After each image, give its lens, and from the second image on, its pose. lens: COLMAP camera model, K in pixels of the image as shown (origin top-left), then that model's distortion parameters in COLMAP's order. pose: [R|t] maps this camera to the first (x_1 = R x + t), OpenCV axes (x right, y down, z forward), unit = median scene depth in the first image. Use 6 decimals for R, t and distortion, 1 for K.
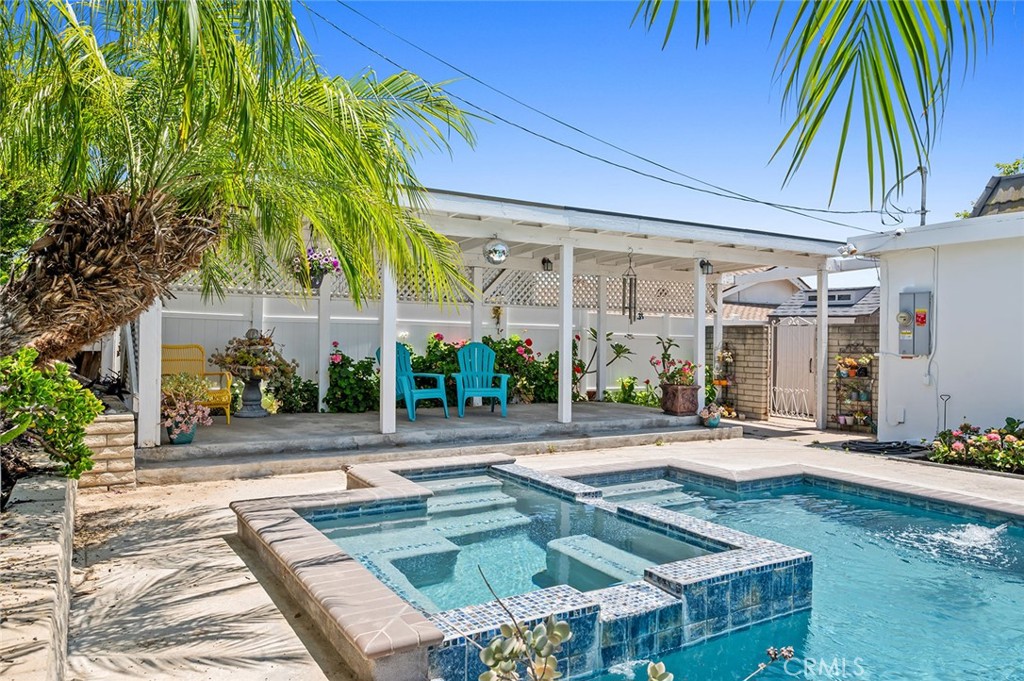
lens RADIAL K [[707.7, 0, 517.9], [0, 707.7, 343.4], [0, 0, 1]] dist [0.000028, -0.003976]
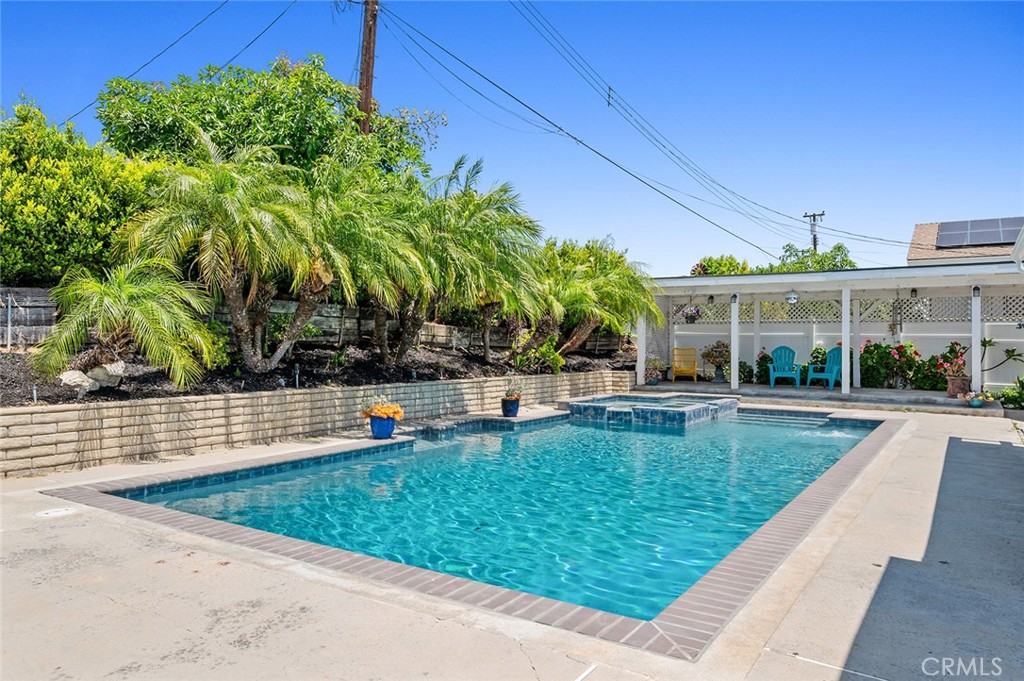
lens RADIAL K [[707.7, 0, 519.0], [0, 707.7, 341.4], [0, 0, 1]] dist [0.000028, -0.003976]
pose [[0.443254, -0.012460, -0.896309, 1.334999], [-0.005557, 0.999846, -0.016648, 0.021138], [0.896379, 0.012360, 0.443117, -0.487842]]
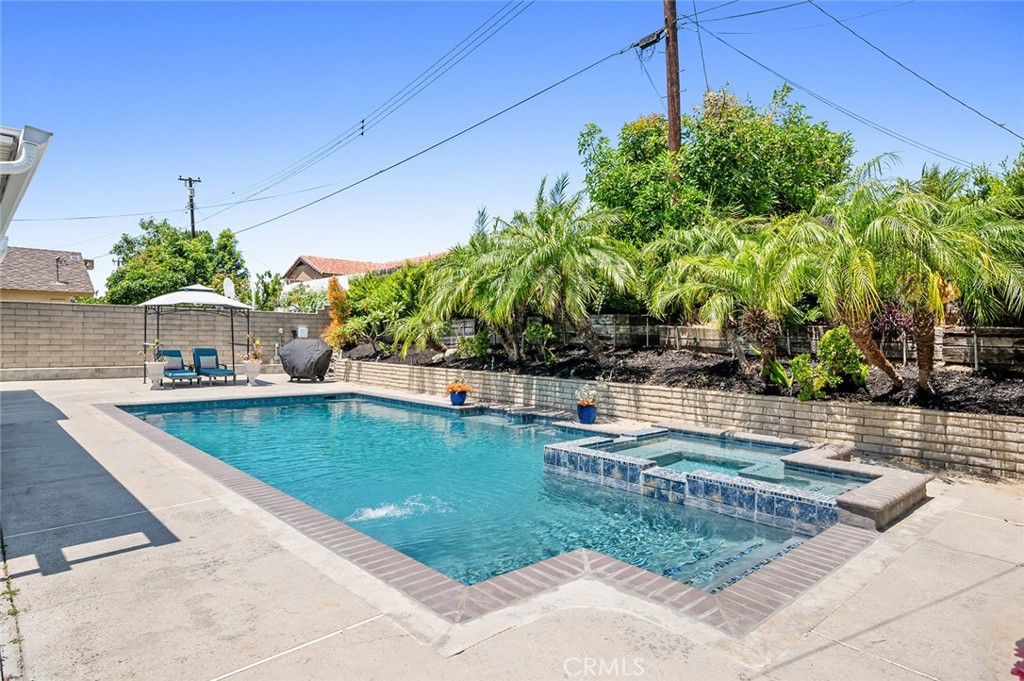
lens RADIAL K [[601.2, 0, 514.4], [0, 601.2, 344.0], [0, 0, 1]] dist [-0.009270, -0.002004]
pose [[-0.978363, -0.028982, -0.204857, 0.404521], [-0.032063, 0.999417, 0.011735, -0.011988], [0.204398, 0.018050, -0.978722, 1.256880]]
